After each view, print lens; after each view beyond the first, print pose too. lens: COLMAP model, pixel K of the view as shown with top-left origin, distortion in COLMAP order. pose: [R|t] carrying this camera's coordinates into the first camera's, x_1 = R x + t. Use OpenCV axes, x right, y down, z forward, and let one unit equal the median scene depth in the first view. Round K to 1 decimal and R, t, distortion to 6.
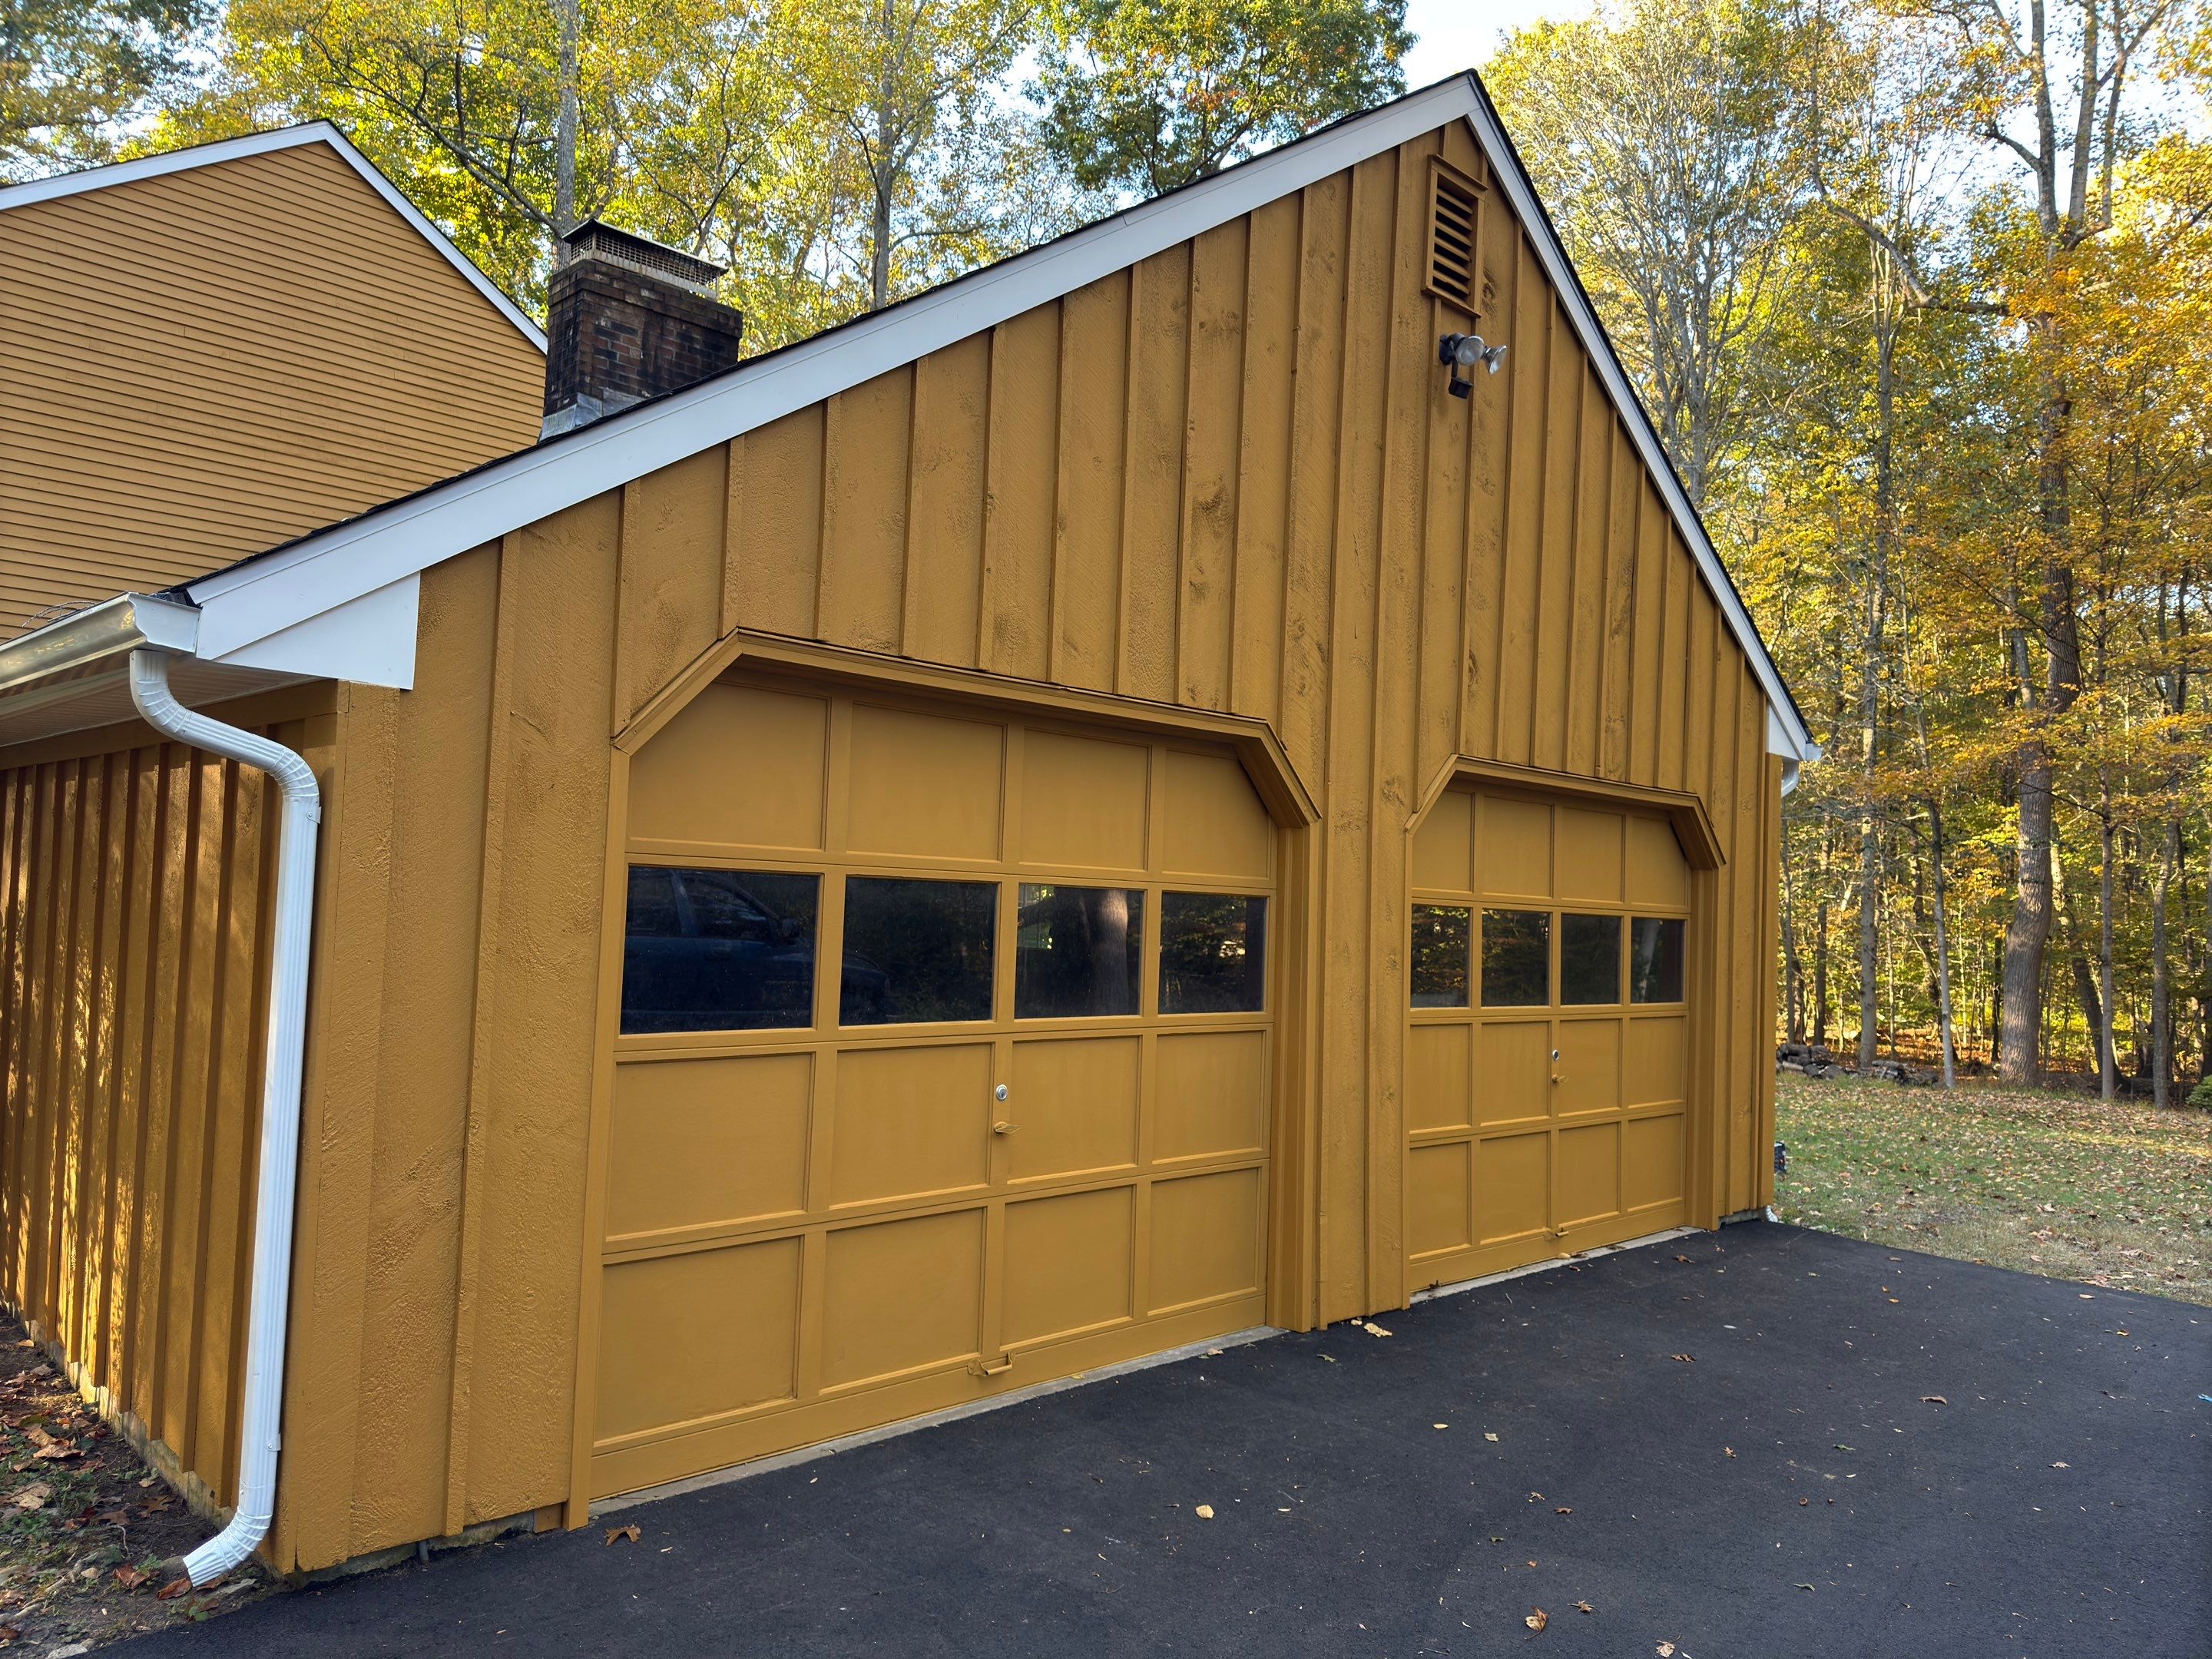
lens RADIAL K [[1543.2, 0, 1106.0], [0, 1543.2, 829.5], [0, 0, 1]] dist [0.043650, -0.057064]
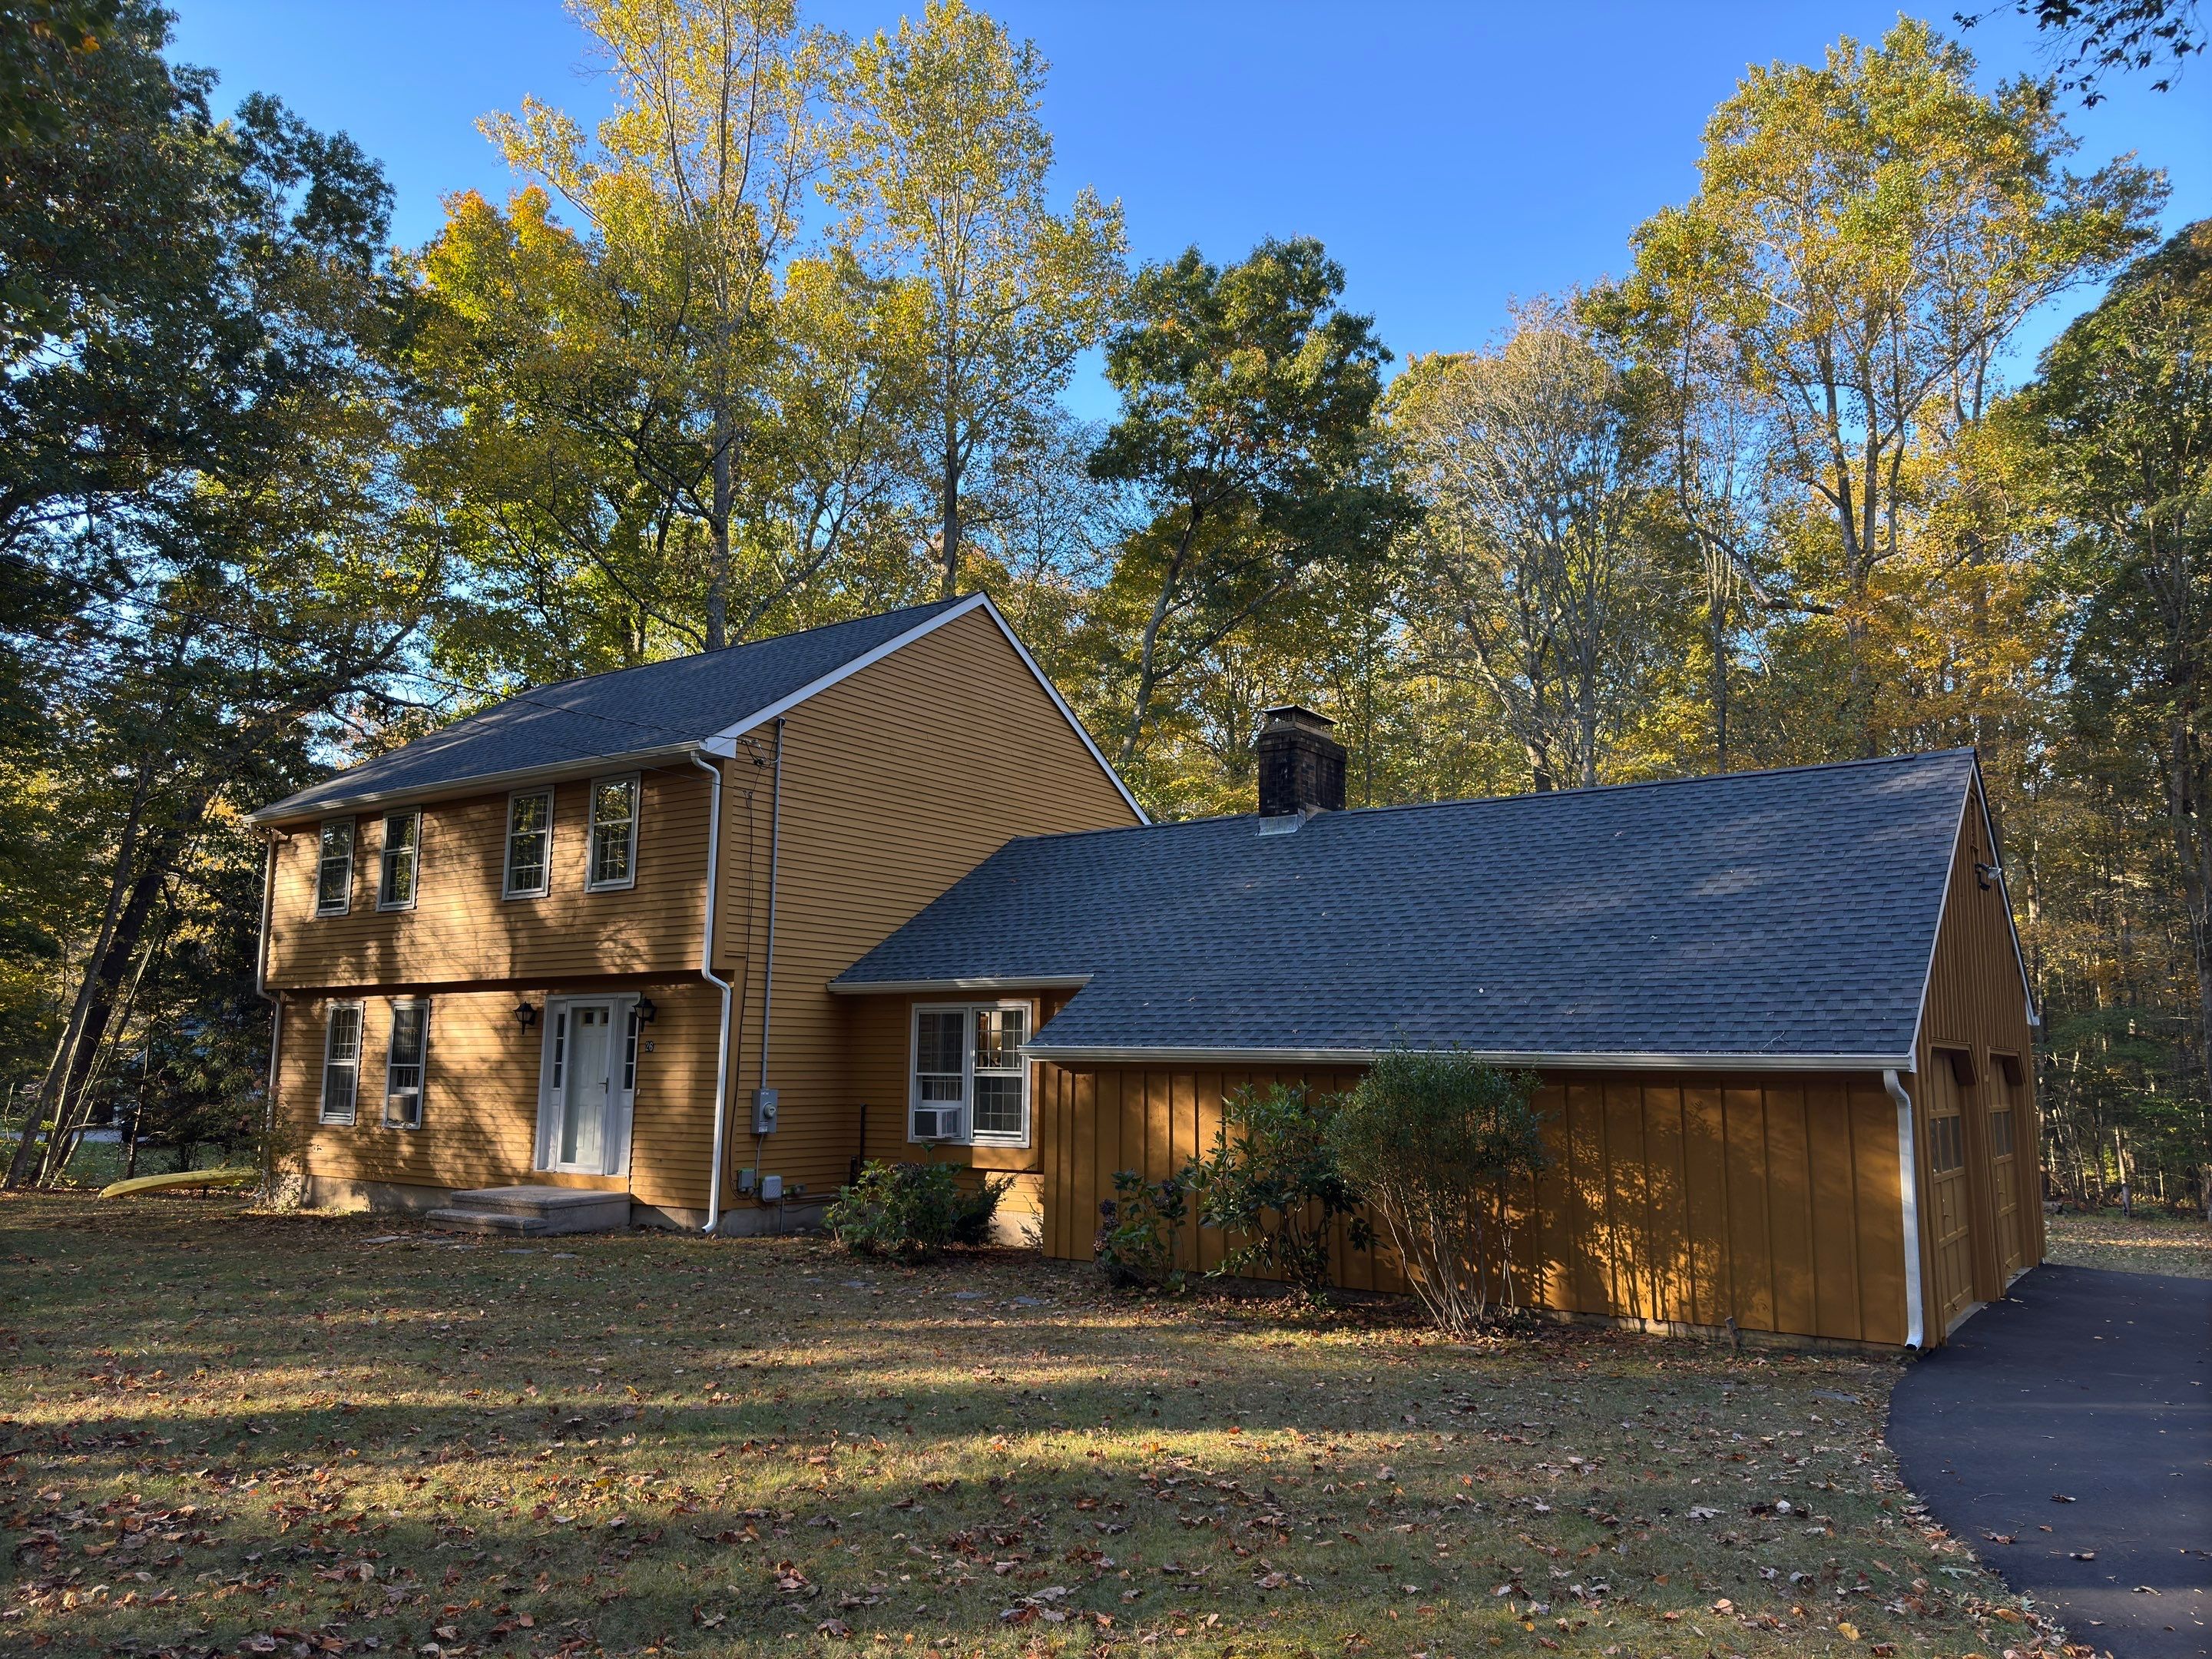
lens RADIAL K [[1518.4, 0, 1109.4], [0, 1518.4, 871.8], [0, 0, 1]] dist [0.008659, -0.007477]
pose [[0.987846, -0.009319, 0.155157, -0.937889], [0.021004, 0.997049, -0.073845, -0.106706], [-0.154011, 0.076206, 0.985126, -0.706601]]
